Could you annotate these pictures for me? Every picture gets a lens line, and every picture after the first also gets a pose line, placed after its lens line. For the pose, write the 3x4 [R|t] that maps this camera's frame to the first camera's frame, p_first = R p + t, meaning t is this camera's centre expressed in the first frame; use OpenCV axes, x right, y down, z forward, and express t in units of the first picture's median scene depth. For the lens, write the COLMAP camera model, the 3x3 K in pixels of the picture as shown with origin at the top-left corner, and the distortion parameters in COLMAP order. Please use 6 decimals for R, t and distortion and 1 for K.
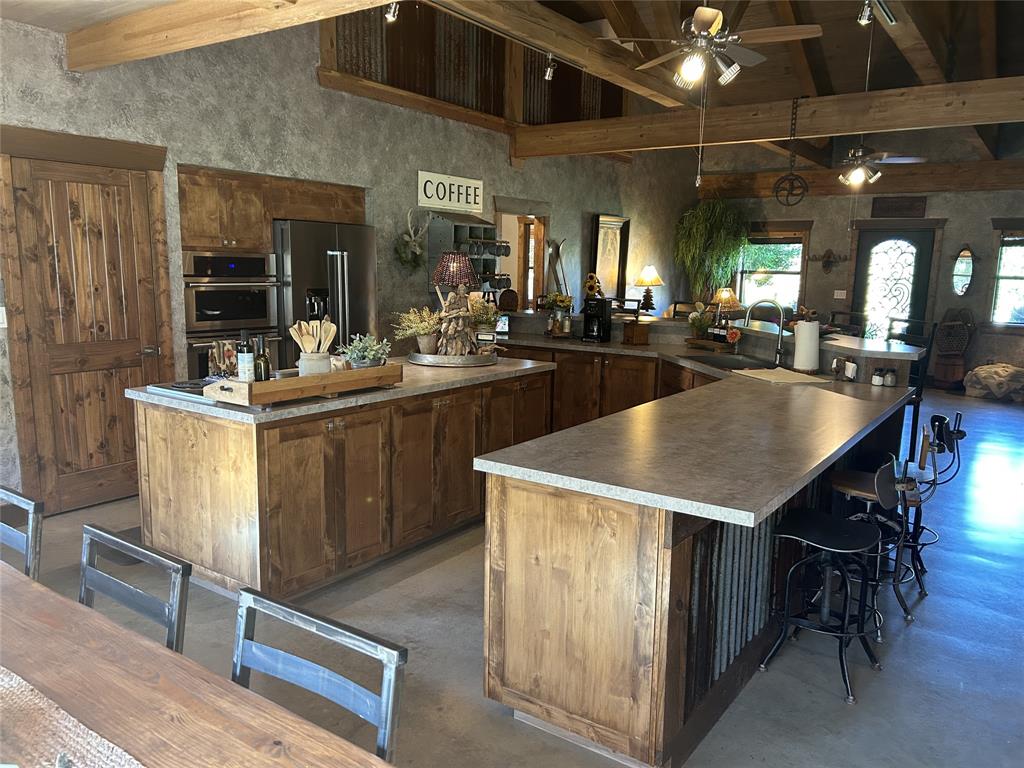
lens RADIAL K [[773.5, 0, 511.4], [0, 773.5, 386.2], [0, 0, 1]] dist [0.058201, -0.073054]
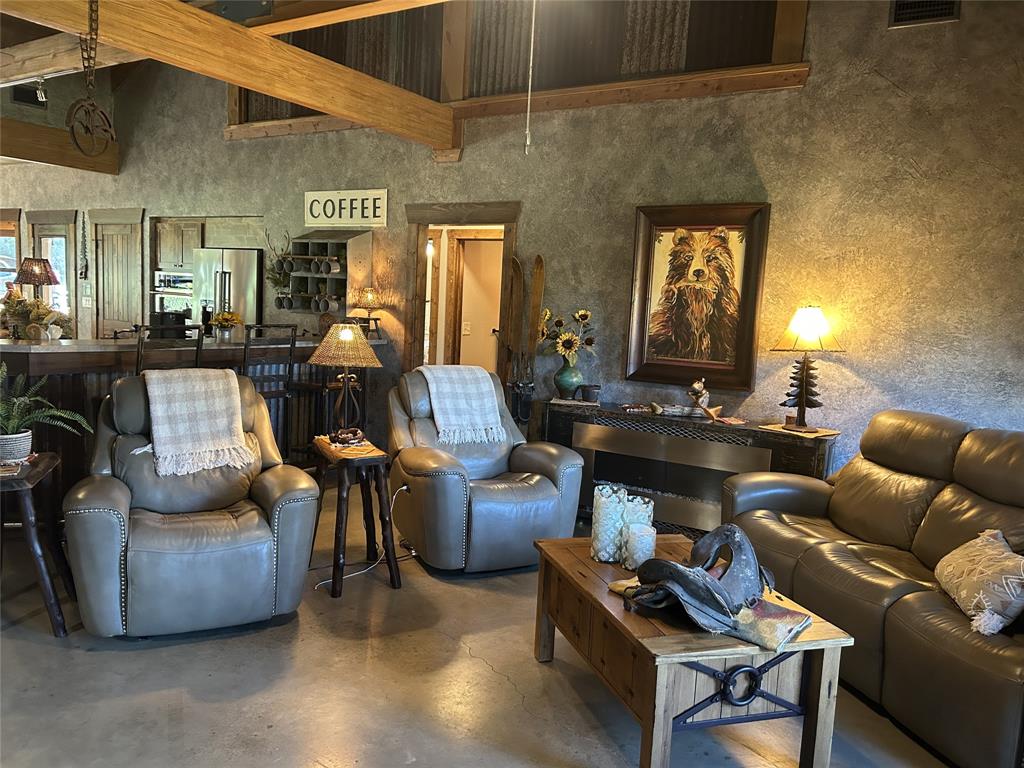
lens RADIAL K [[773.5, 0, 513.1], [0, 773.5, 385.1], [0, 0, 1]] dist [0.058201, -0.073054]
pose [[0.046591, 0.093956, -0.994486, 0.876268], [-0.208017, 0.974654, 0.082337, -0.166173], [0.977015, 0.203034, 0.064955, 1.195909]]
